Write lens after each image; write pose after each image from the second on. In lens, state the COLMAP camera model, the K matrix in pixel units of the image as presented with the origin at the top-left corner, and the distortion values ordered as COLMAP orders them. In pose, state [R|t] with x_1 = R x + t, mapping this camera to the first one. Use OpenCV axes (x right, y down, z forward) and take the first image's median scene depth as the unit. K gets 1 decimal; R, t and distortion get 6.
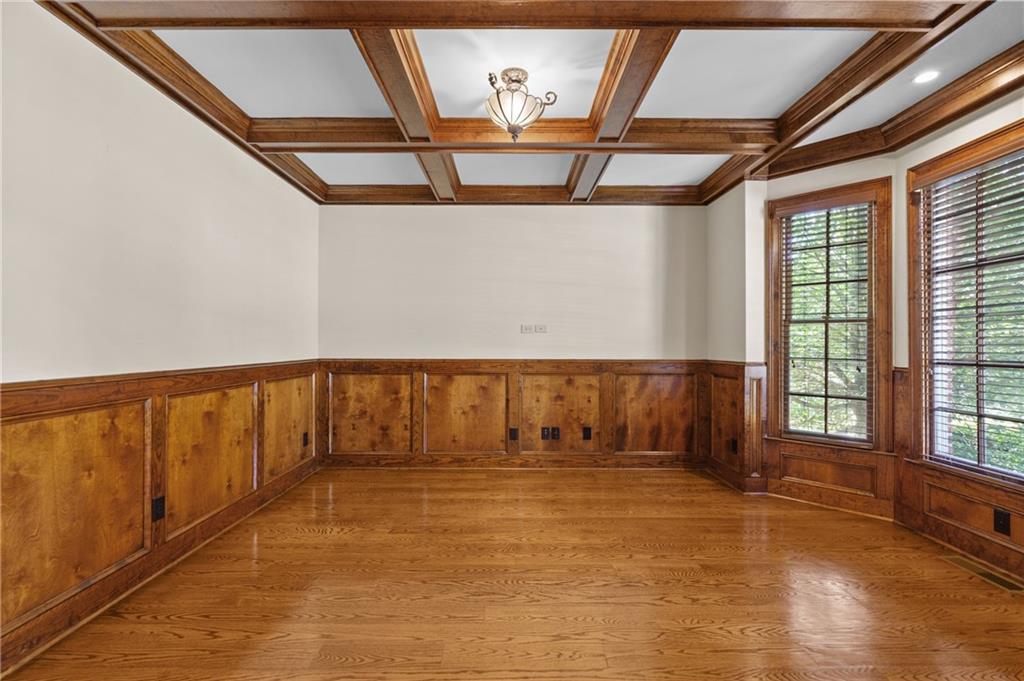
lens RADIAL K [[451.6, 0, 513.3], [0, 451.6, 342.2], [0, 0, 1]] dist [0.000279, -0.000346]
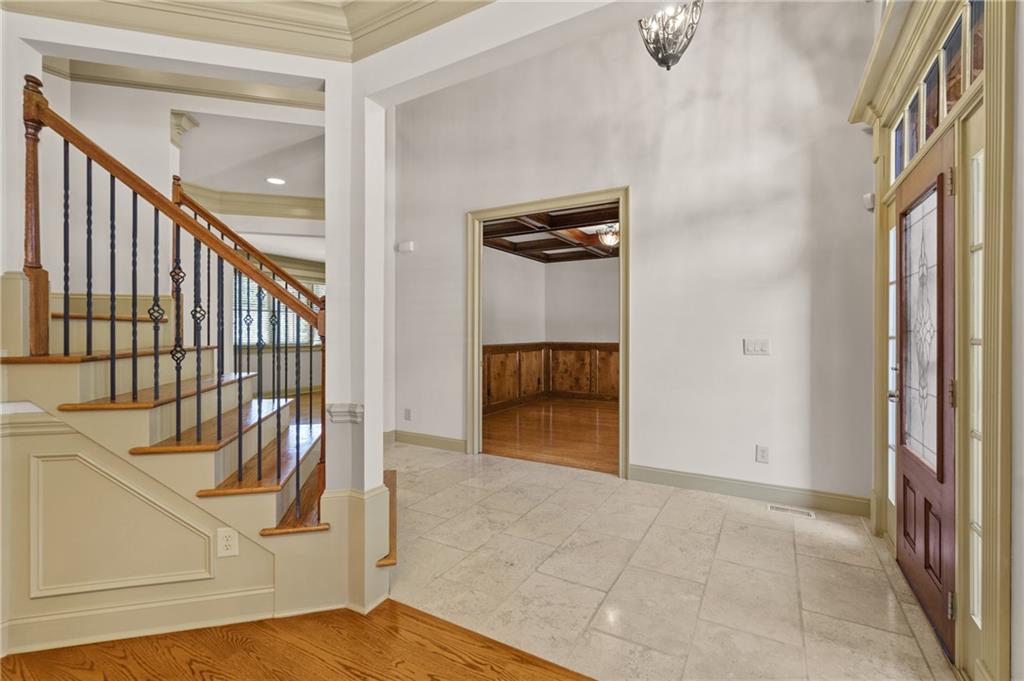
lens RADIAL K [[451.6, 0, 509.0], [0, 451.6, 337.9], [0, 0, 1]] dist [0.000279, -0.000346]
pose [[0.862658, 0.004268, -0.505770, 0.523542], [0.002994, 0.999904, 0.013546, -0.010150], [0.505779, -0.013200, 0.862562, -0.951487]]
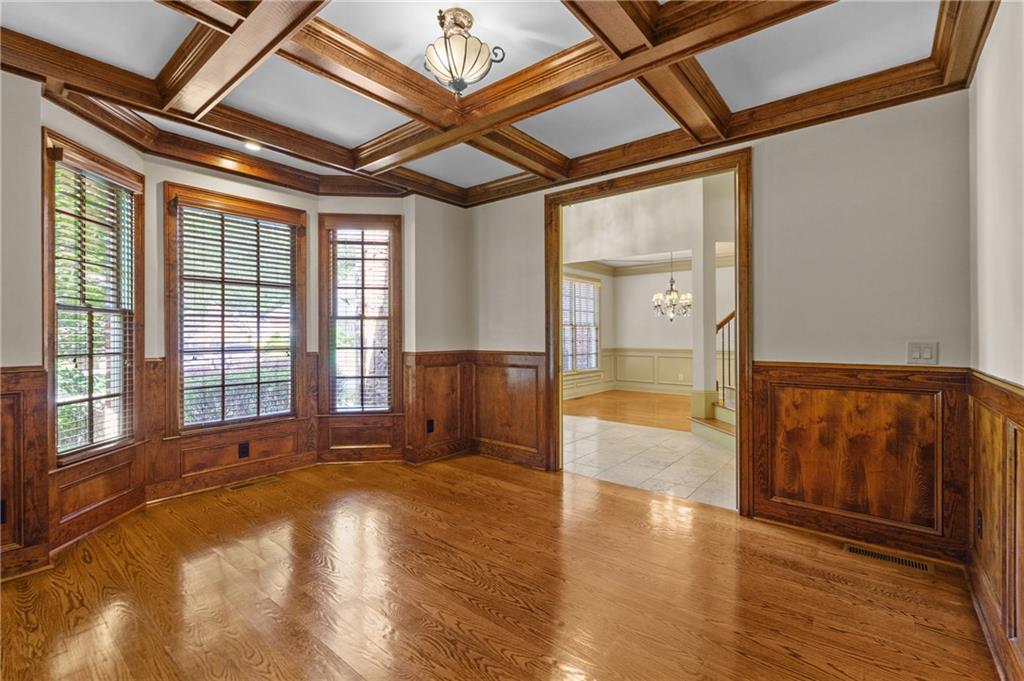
lens RADIAL K [[451.6, 0, 514.2], [0, 451.6, 338.3], [0, 0, 1]] dist [0.000279, -0.000346]
pose [[-0.777944, -0.005872, 0.628307, -0.176372], [-0.004228, 0.999983, 0.004111, 0.000139], [-0.628320, 0.000542, -0.777955, 0.460374]]
